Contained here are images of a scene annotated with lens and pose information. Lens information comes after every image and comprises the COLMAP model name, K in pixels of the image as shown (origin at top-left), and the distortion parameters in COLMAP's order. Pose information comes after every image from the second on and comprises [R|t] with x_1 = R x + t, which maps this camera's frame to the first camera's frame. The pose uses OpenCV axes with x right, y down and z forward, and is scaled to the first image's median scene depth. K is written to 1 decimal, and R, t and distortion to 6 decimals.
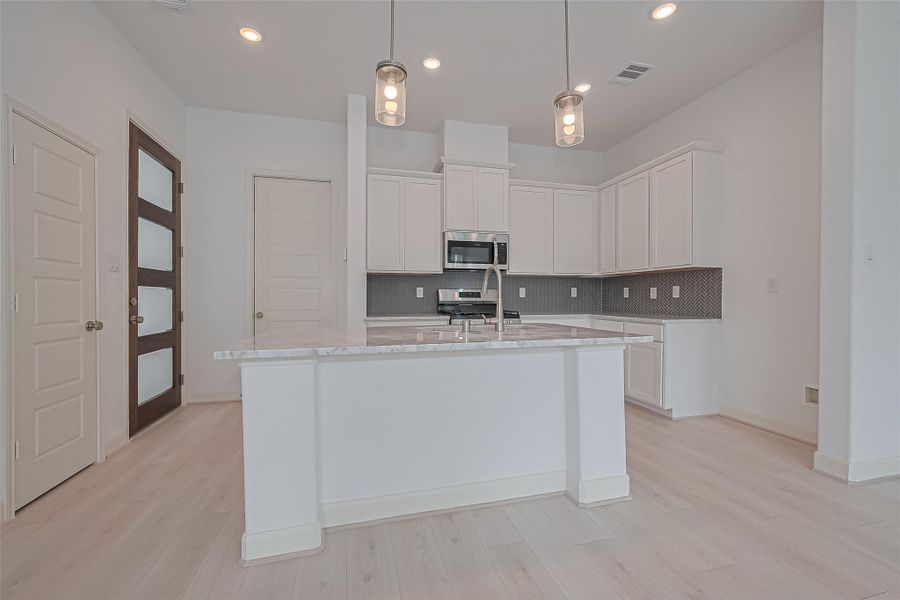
lens RADIAL K [[367.6, 0, 450.0], [0, 367.6, 300.0], [0, 0, 1]] dist [0.001447, 0.000095]
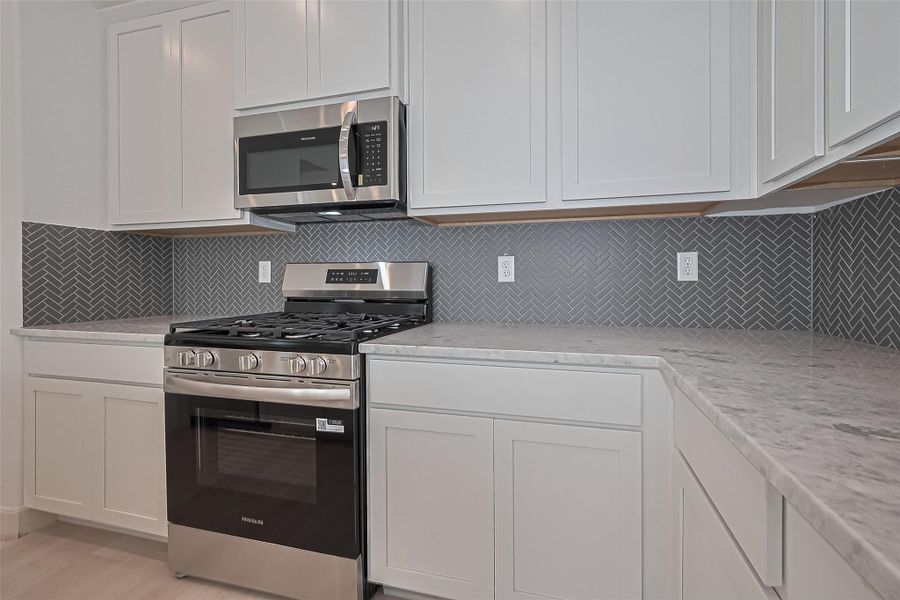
lens RADIAL K [[413.8, 0, 452.4], [0, 413.8, 283.1], [0, 0, 1]] dist [0.000775, 0.000114]
pose [[0.852197, -0.001435, -0.523220, 0.423132], [-0.002597, 0.999972, -0.006973, -0.003839], [0.523215, 0.007301, 0.852169, 0.748163]]
